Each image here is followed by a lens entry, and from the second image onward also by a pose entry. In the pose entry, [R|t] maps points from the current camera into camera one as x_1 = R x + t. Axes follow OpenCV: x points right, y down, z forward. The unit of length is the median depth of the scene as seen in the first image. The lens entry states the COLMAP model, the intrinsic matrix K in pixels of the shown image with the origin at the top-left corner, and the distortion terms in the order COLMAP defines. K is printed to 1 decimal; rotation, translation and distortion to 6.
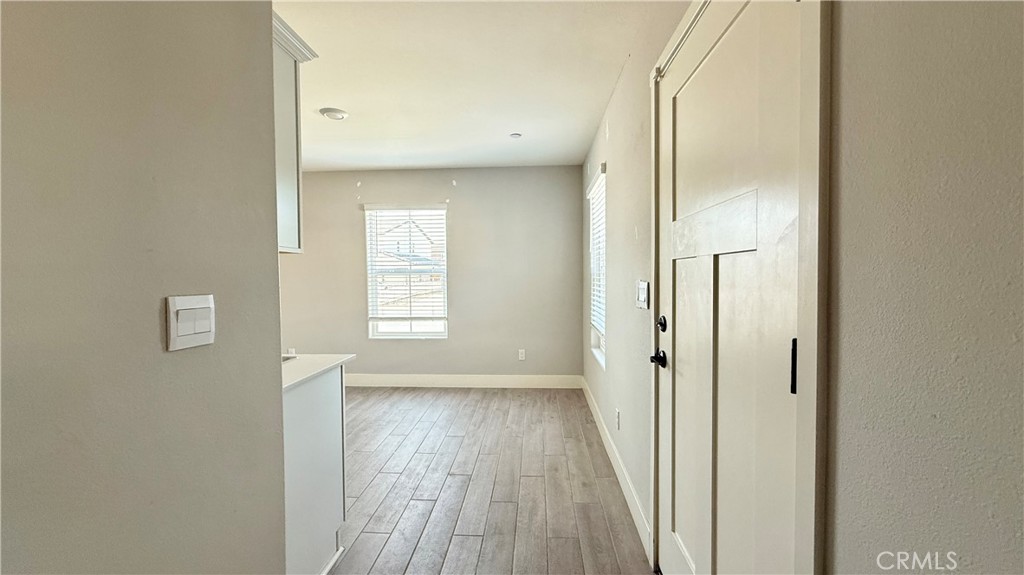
lens RADIAL K [[408.5, 0, 512.0], [0, 408.5, 287.5], [0, 0, 1]] dist [0.001423, 0.000072]
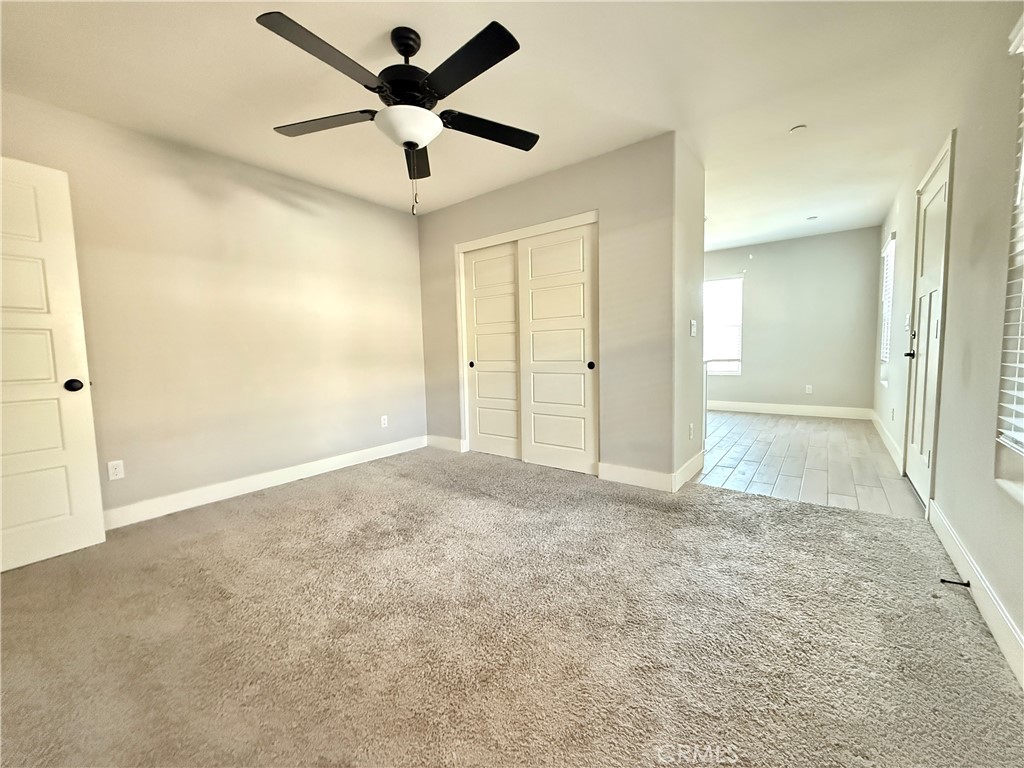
lens RADIAL K [[409.1, 0, 512.0], [0, 409.1, 384.0], [0, 0, 1]] dist [0.000694, 0.000135]
pose [[0.829779, 0.032293, -0.557157, -0.045321], [0.003133, 0.998039, 0.062513, 0.094785], [0.558084, -0.053618, 0.828051, -0.752815]]
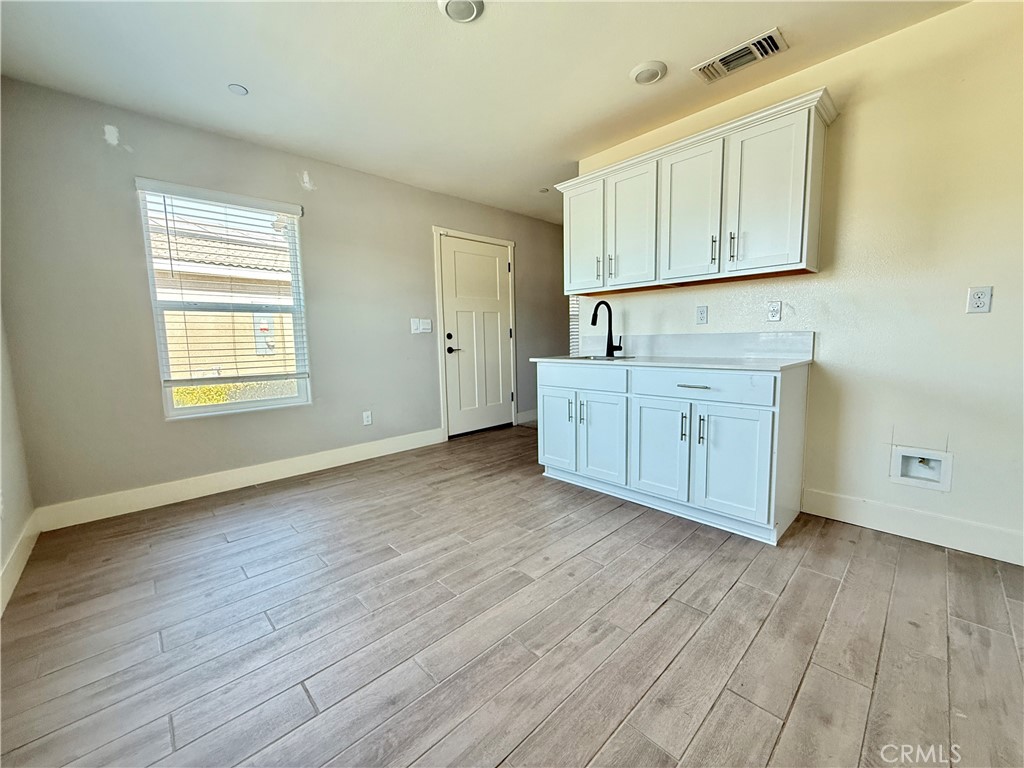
lens RADIAL K [[409.1, 0, 512.0], [0, 409.1, 384.0], [0, 0, 1]] dist [0.000694, 0.000135]
pose [[-0.730297, -0.054444, 0.680957, -0.839332], [0.049672, 0.989948, 0.132421, 0.033754], [-0.681322, 0.130531, -0.720252, 1.315595]]
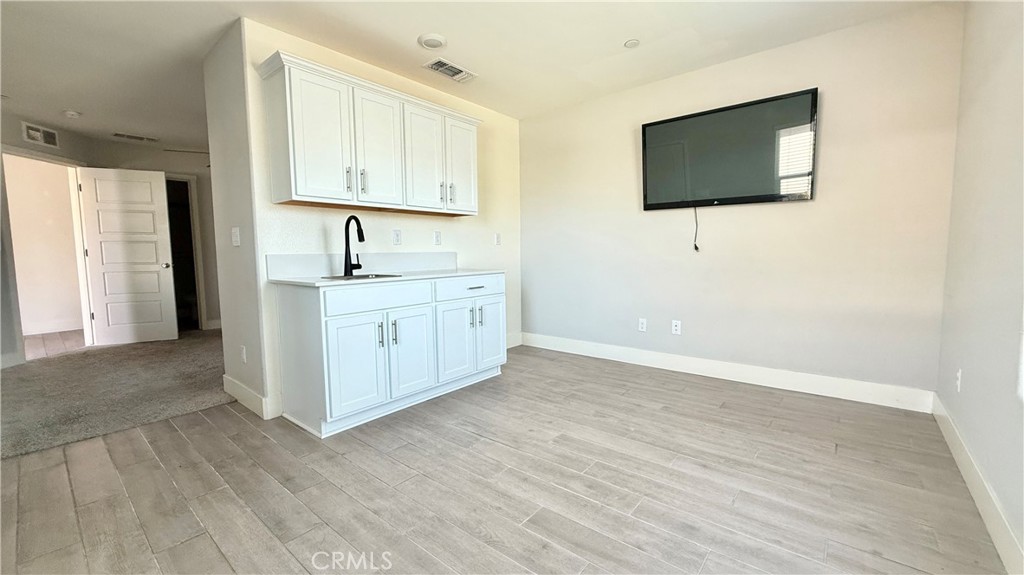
lens RADIAL K [[408.5, 0, 512.0], [0, 408.5, 287.5], [0, 0, 1]] dist [0.001423, 0.000072]
pose [[-0.593138, 0.086613, -0.800428, 0.110805], [-0.007515, 0.993557, 0.113080, 0.030923], [0.805065, 0.073087, -0.588666, 1.267971]]
